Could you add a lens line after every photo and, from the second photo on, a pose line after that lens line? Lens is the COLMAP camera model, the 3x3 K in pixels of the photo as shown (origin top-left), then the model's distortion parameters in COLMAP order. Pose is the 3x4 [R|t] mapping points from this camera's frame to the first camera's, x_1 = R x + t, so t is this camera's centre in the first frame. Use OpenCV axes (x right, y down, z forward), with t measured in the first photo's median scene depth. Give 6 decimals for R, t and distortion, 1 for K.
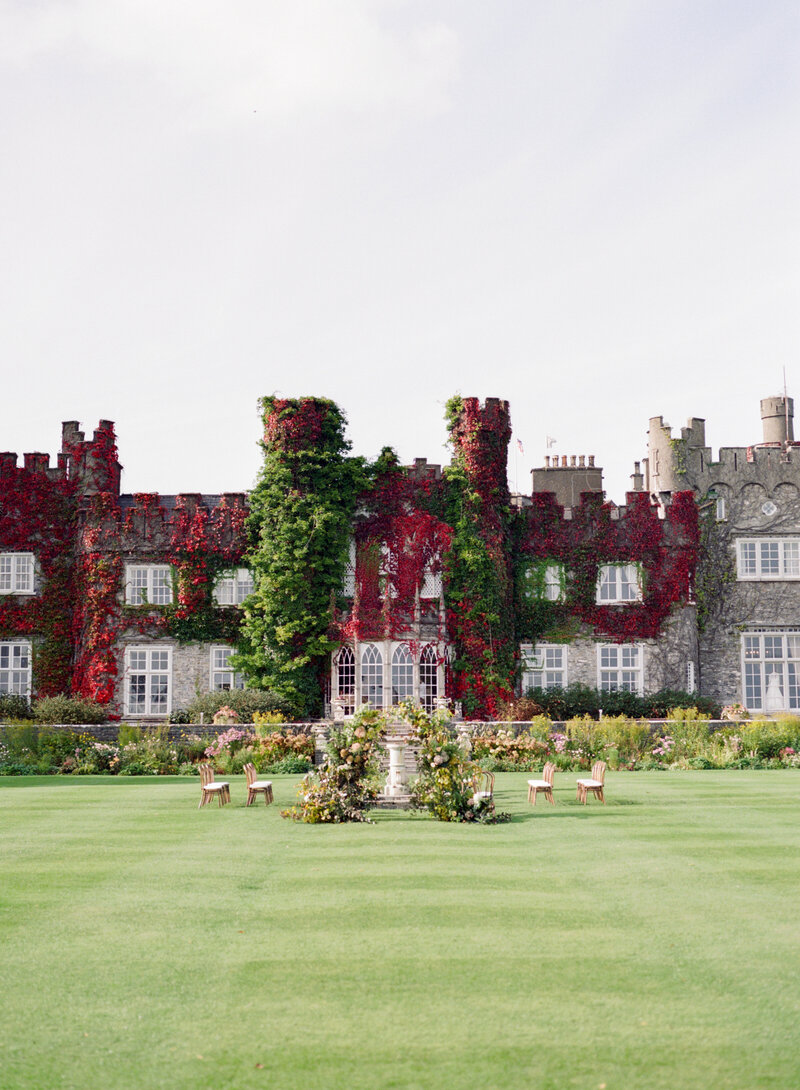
lens RADIAL K [[1756.6, 0, 400.8], [0, 1756.6, 546.1], [0, 0, 1]] dist [-0.002375, 0.011836]
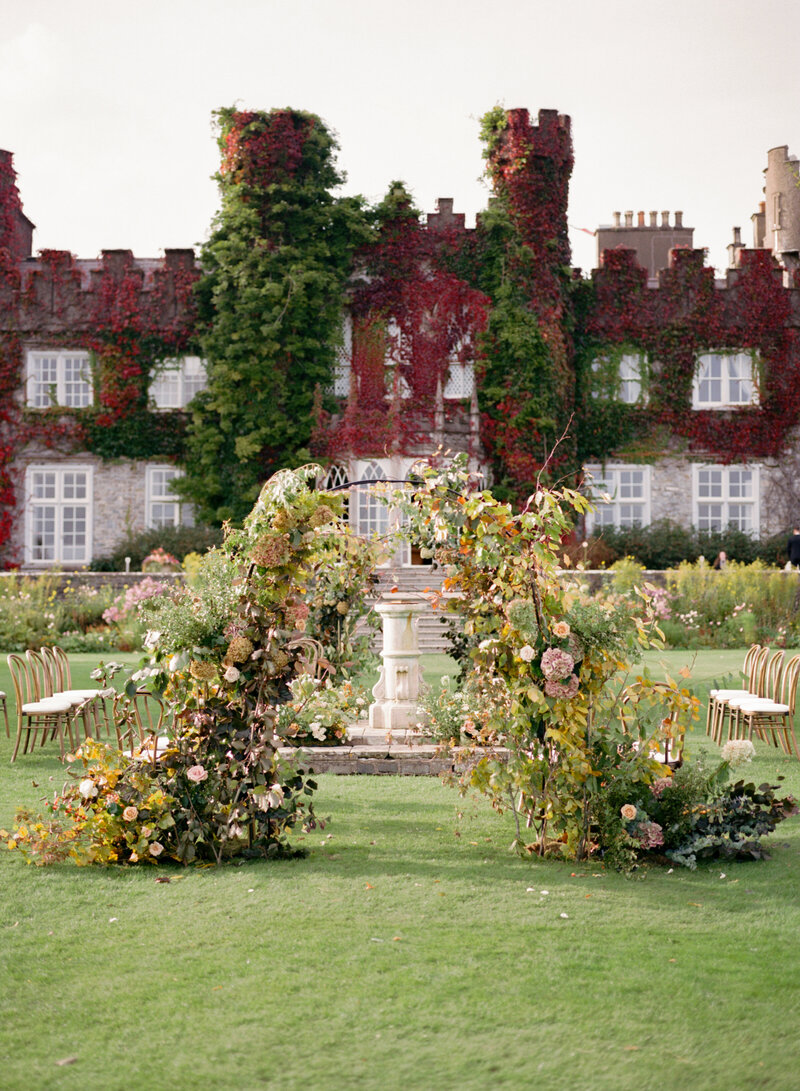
lens RADIAL K [[1674.7, 0, 400.0], [0, 1674.7, 545.5], [0, 0, 1]] dist [-0.022201, -0.026312]
pose [[0.999940, 0.003946, -0.010183, 0.000863], [-0.003158, 0.997086, 0.076224, 0.037150], [0.010454, -0.076187, 0.997039, 0.326054]]
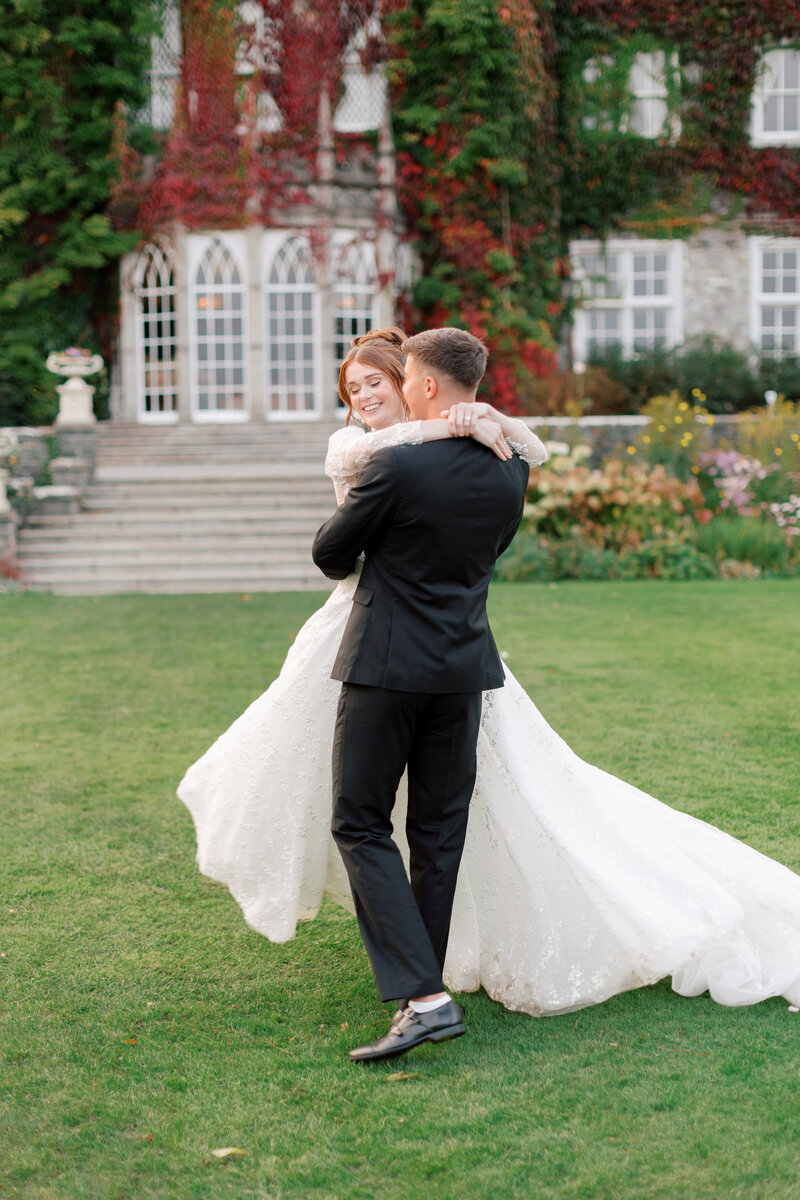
lens RADIAL K [[2016.7, 0, 400.3], [0, 2016.7, 709.5], [0, 0, 1]] dist [-0.026188, 0.233169]
pose [[0.999894, -0.010068, 0.010472, 0.020159], [0.007417, 0.973658, 0.227891, 0.054584], [-0.012490, -0.227790, 0.973630, 0.499078]]
